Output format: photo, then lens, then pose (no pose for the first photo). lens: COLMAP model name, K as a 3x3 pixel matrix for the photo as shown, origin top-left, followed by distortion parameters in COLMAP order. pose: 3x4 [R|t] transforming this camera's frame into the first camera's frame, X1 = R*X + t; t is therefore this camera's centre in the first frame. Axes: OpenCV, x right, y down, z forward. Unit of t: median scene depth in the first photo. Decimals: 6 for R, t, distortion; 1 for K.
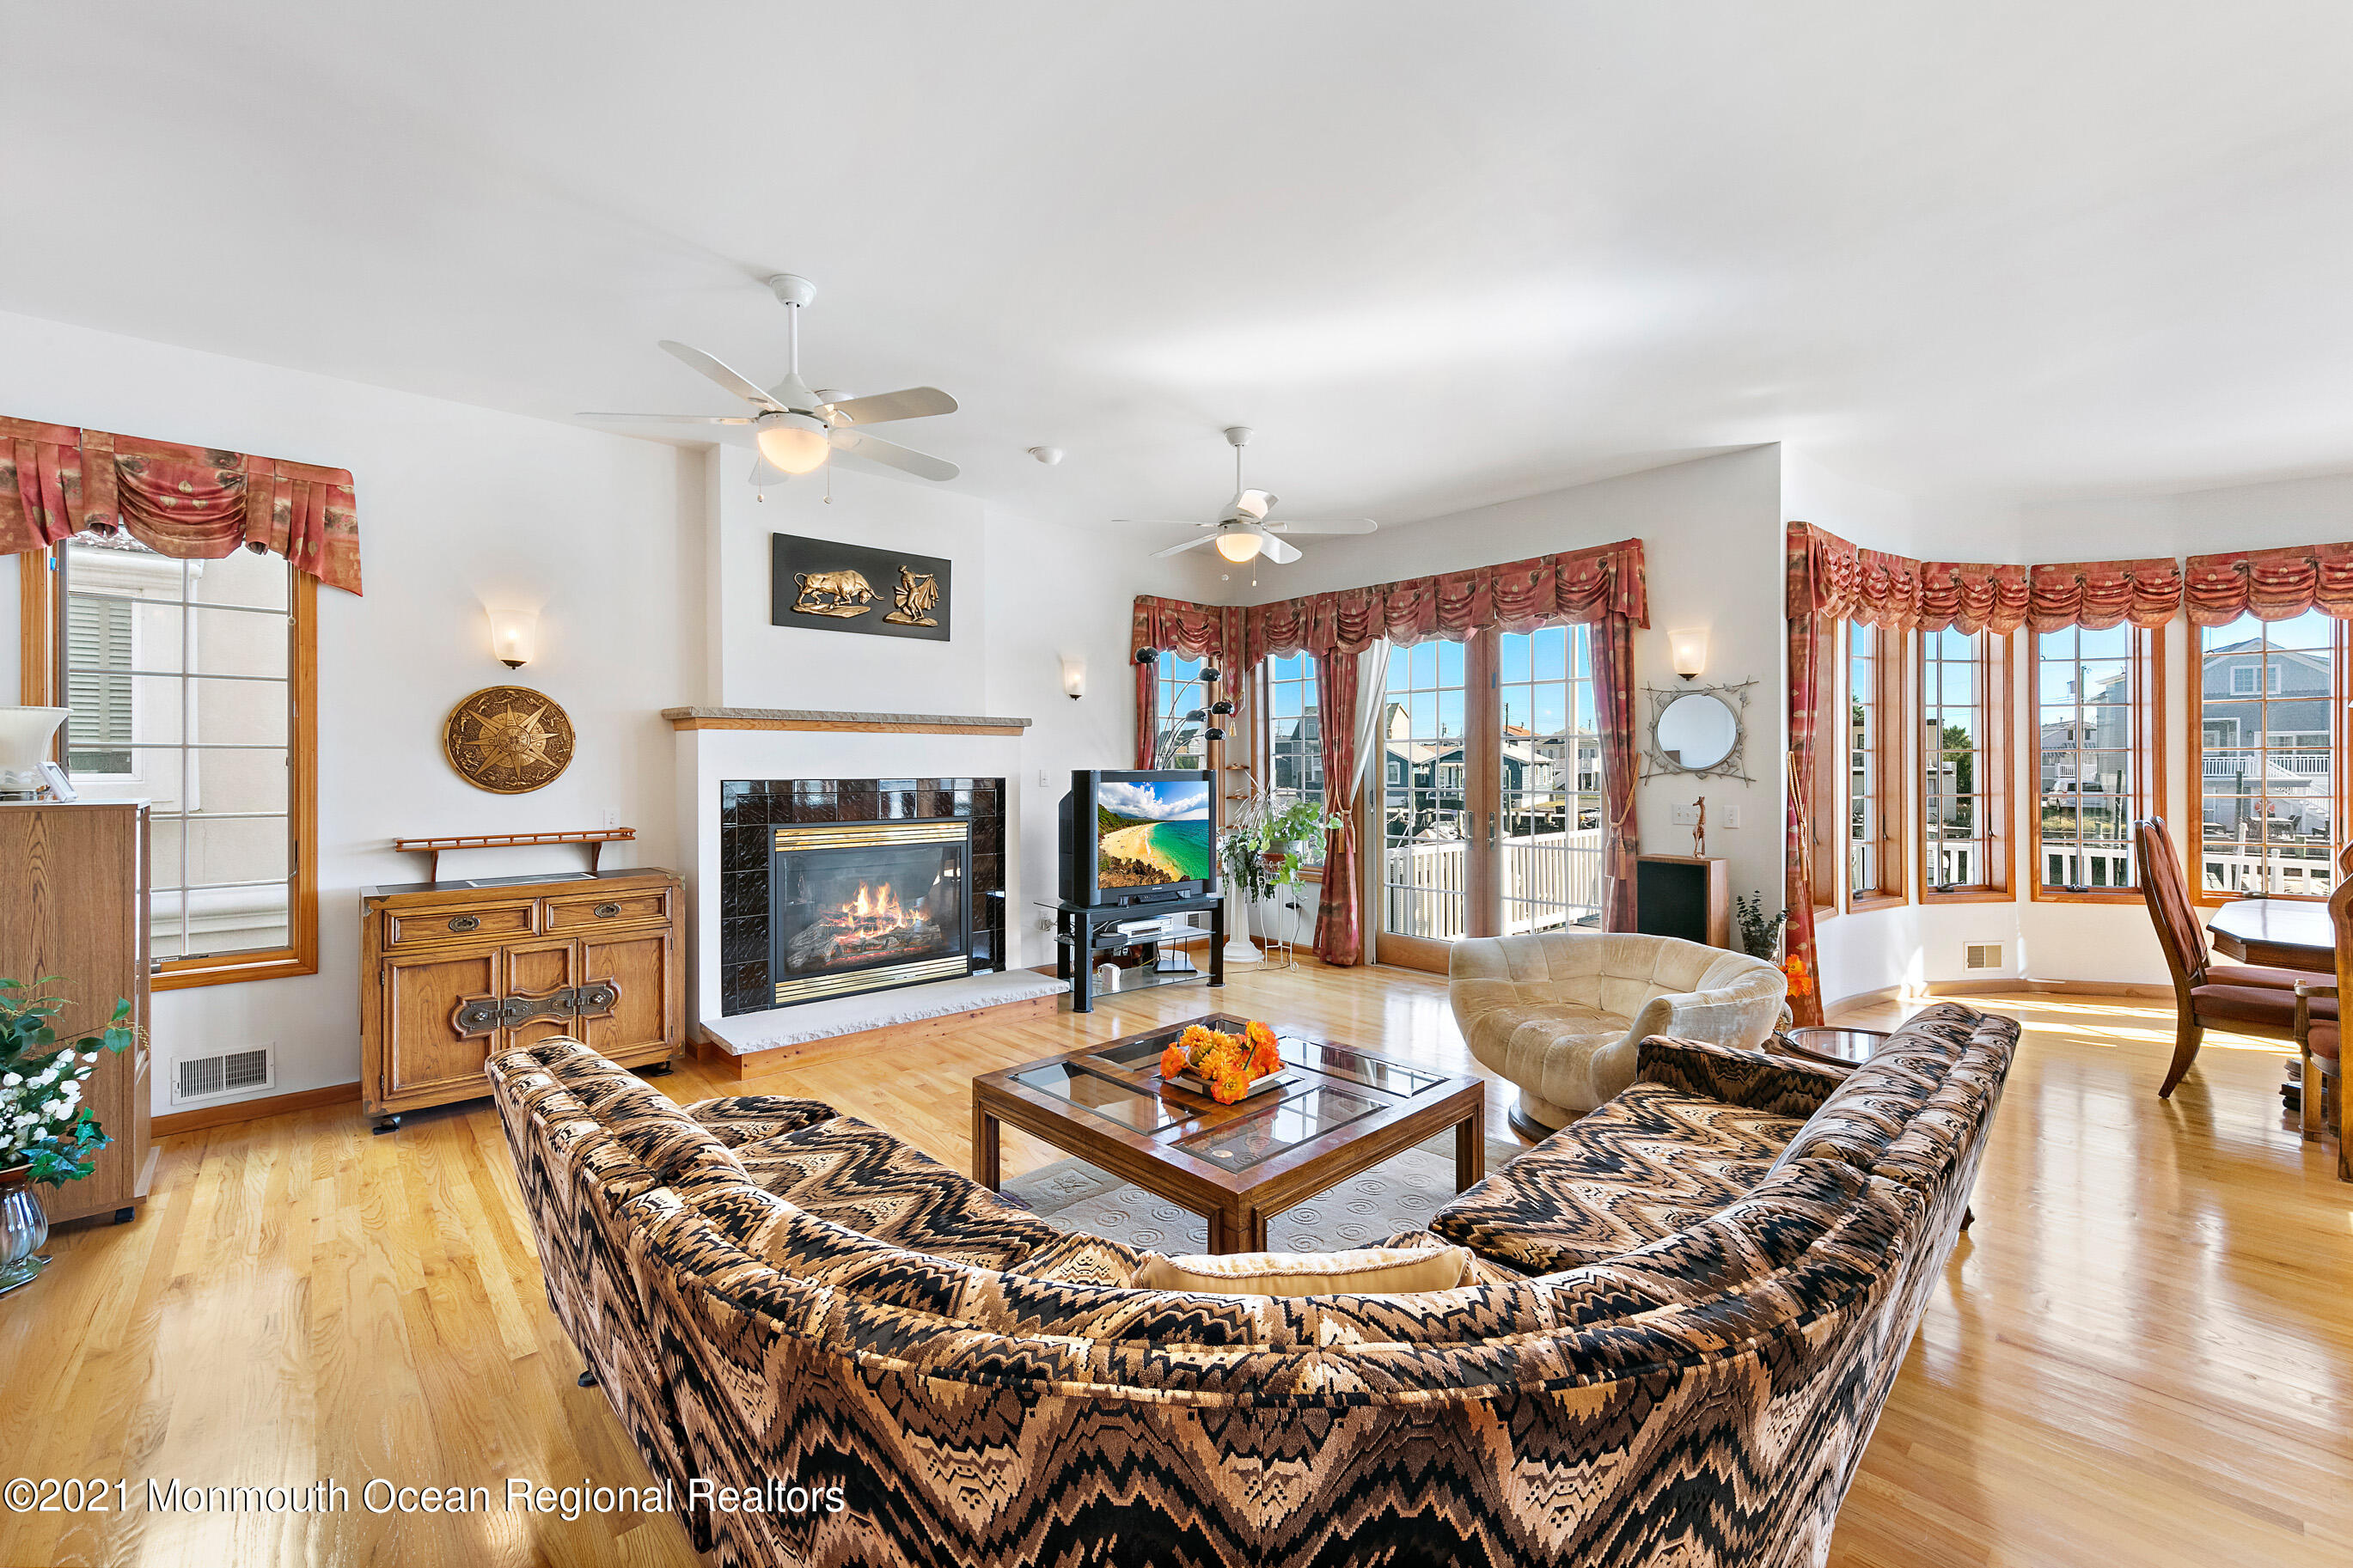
lens RADIAL K [[954.5, 0, 1182.9], [0, 954.5, 772.2], [0, 0, 1]] dist [0.010394, 0.000176]
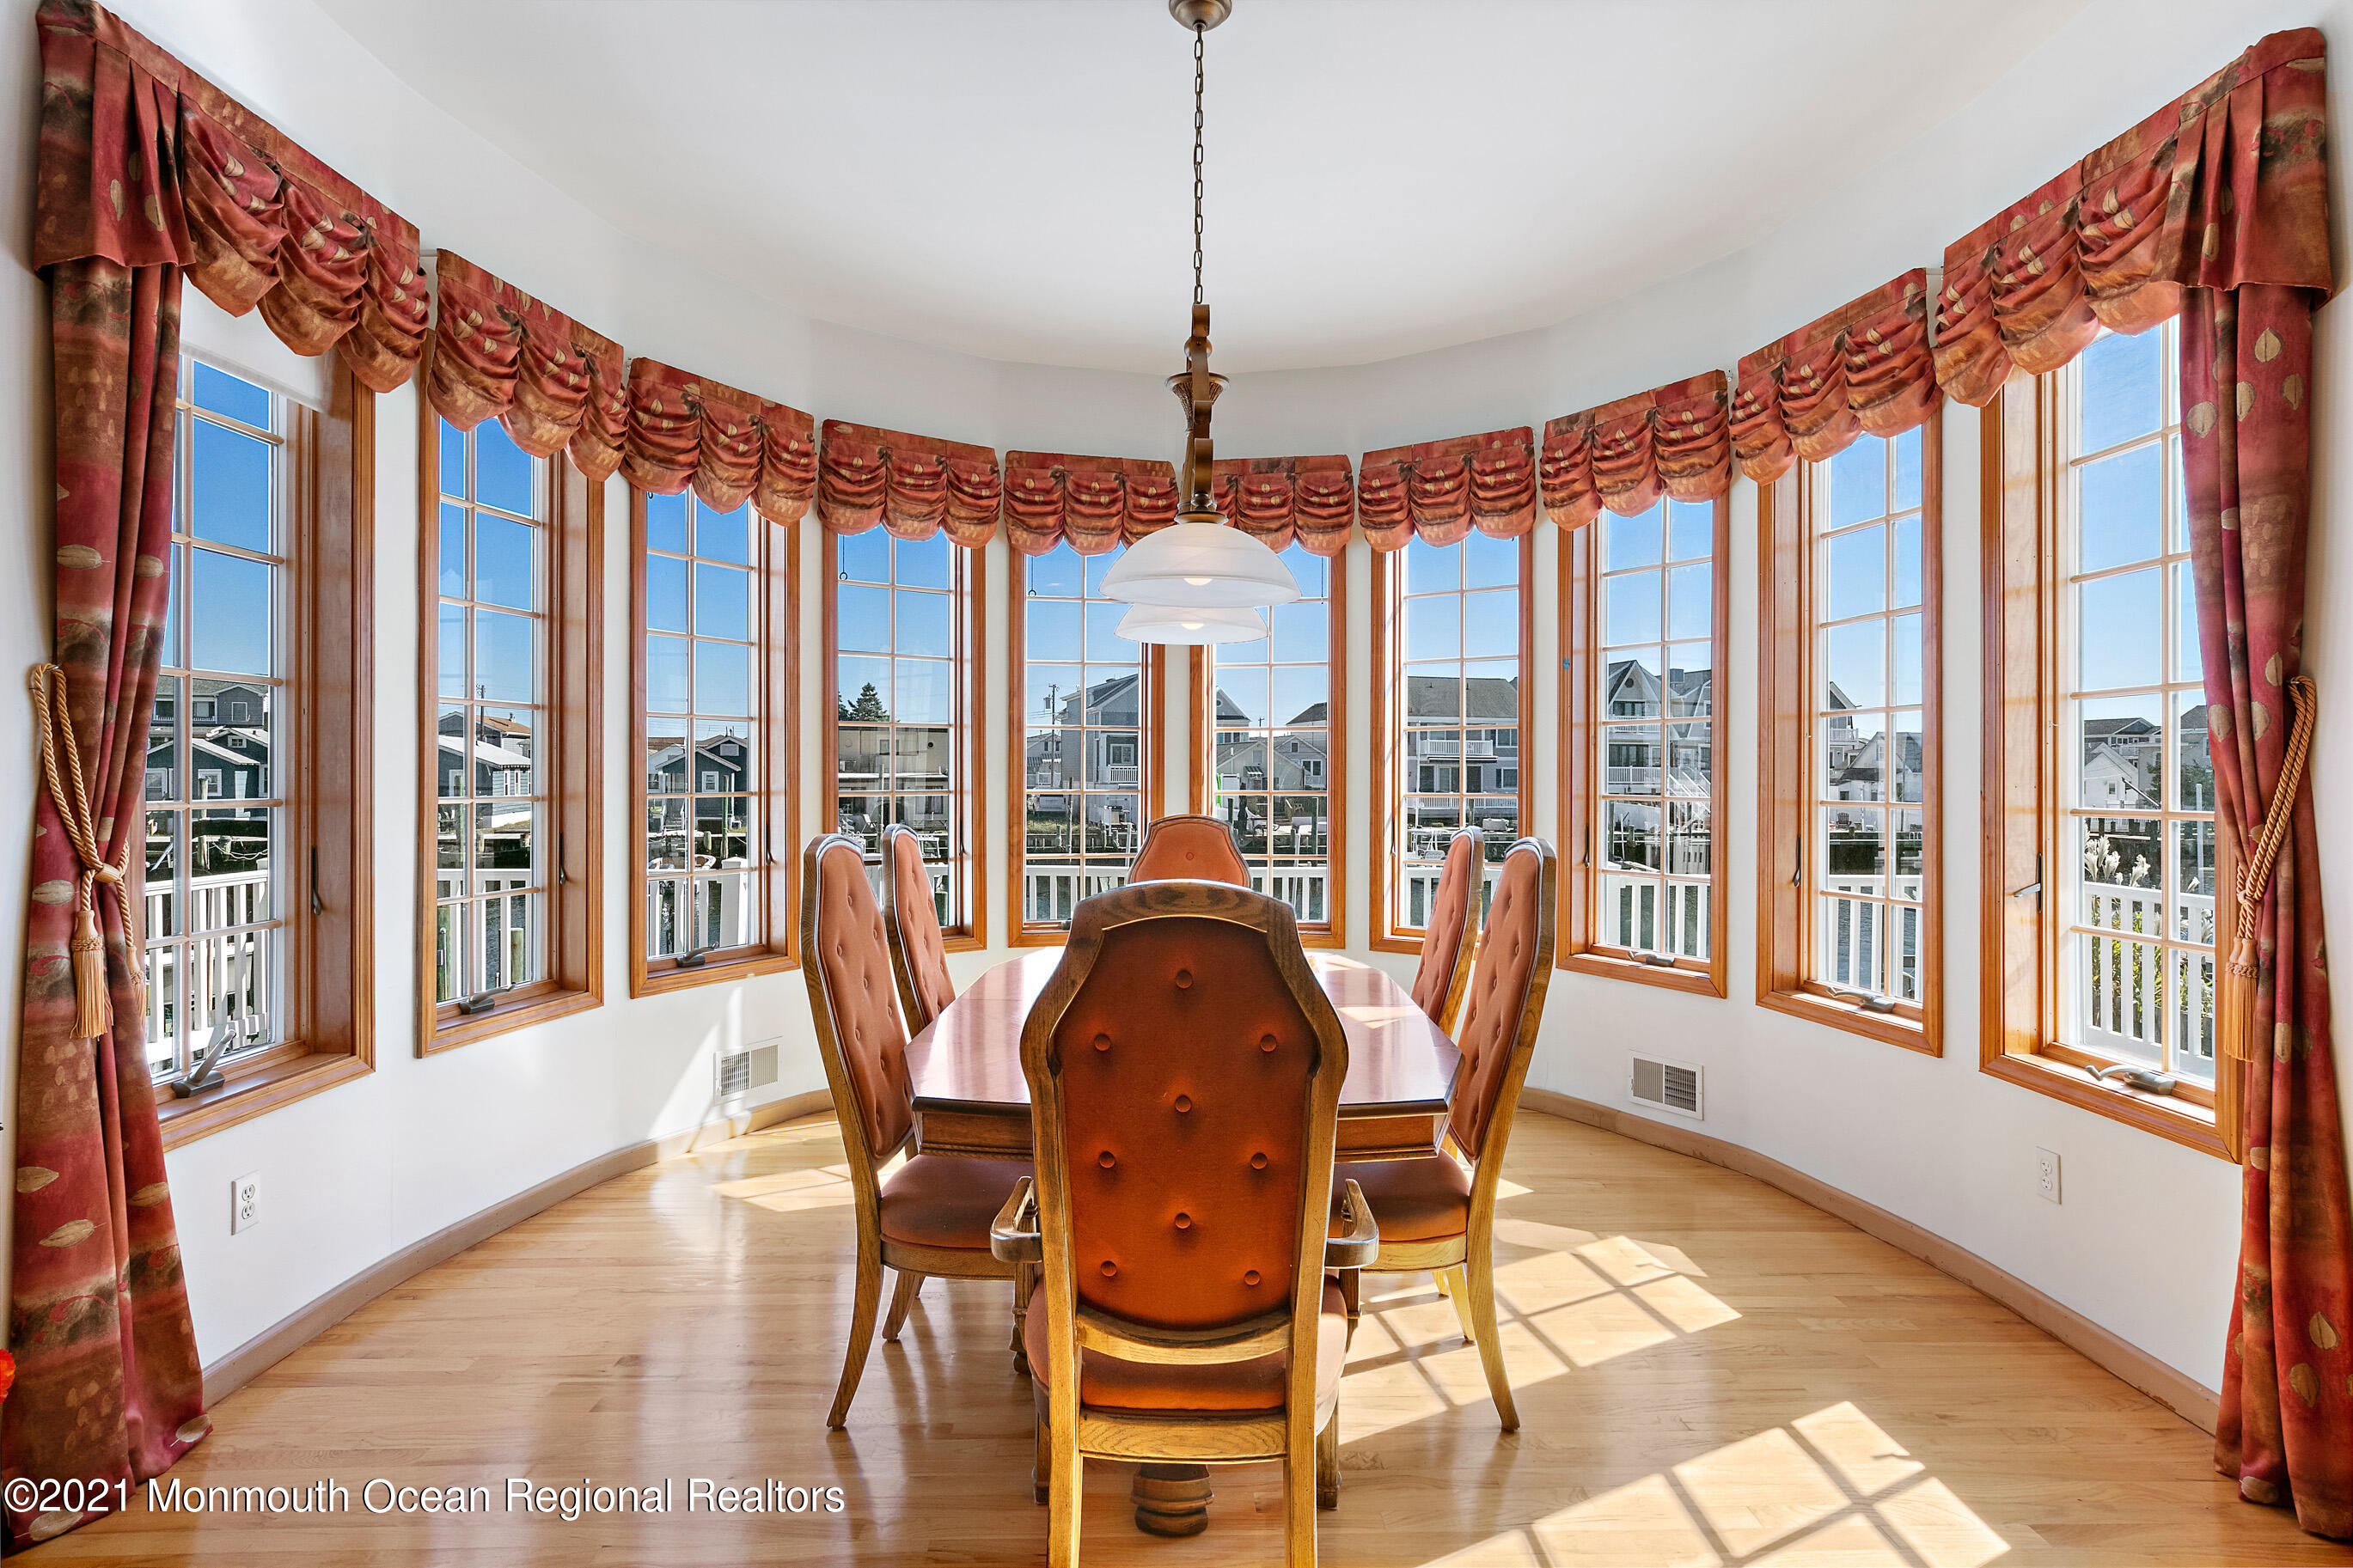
lens RADIAL K [[1135.5, 0, 1181.9], [0, 1135.5, 774.0], [0, 0, 1]] dist [0.005349, 0.000345]
pose [[0.654835, 0.004918, 0.755756, 0.123496], [-0.000112, 0.999979, -0.006410, 0.004202], [-0.755772, 0.004113, 0.654822, 0.089881]]
